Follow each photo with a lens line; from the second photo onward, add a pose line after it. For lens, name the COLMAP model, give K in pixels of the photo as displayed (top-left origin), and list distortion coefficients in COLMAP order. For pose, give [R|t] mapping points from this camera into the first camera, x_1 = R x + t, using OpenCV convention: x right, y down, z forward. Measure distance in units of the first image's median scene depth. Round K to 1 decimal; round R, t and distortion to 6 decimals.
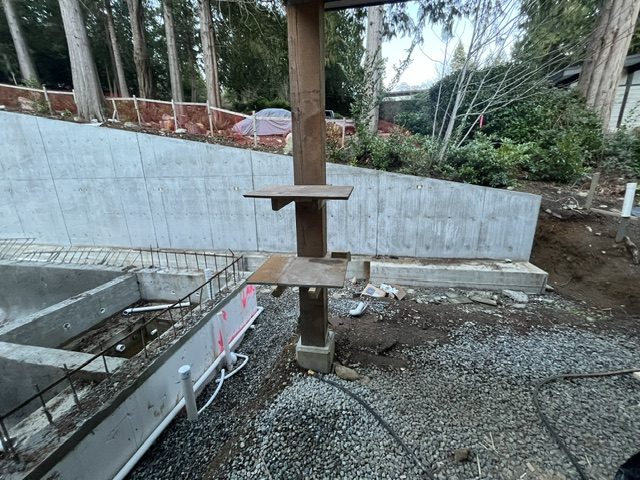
lens RADIAL K [[256.6, 0, 320.0], [0, 256.6, 240.0], [0, 0, 1]] dist [-0.001061, -0.000703]
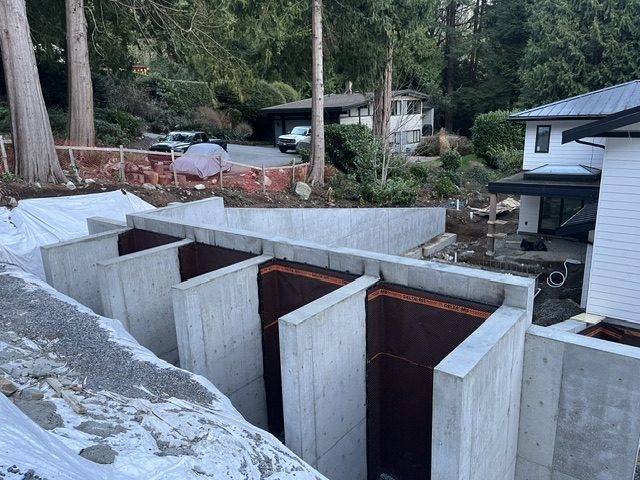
lens RADIAL K [[488.4, 0, 321.6], [0, 488.4, 257.8], [0, 0, 1]] dist [0.010557, -0.003848]
pose [[0.476621, -0.253993, 0.841617, -4.017169], [0.253611, 0.956376, 0.145003, -0.714401], [-0.841732, 0.144332, 0.520245, -0.461137]]
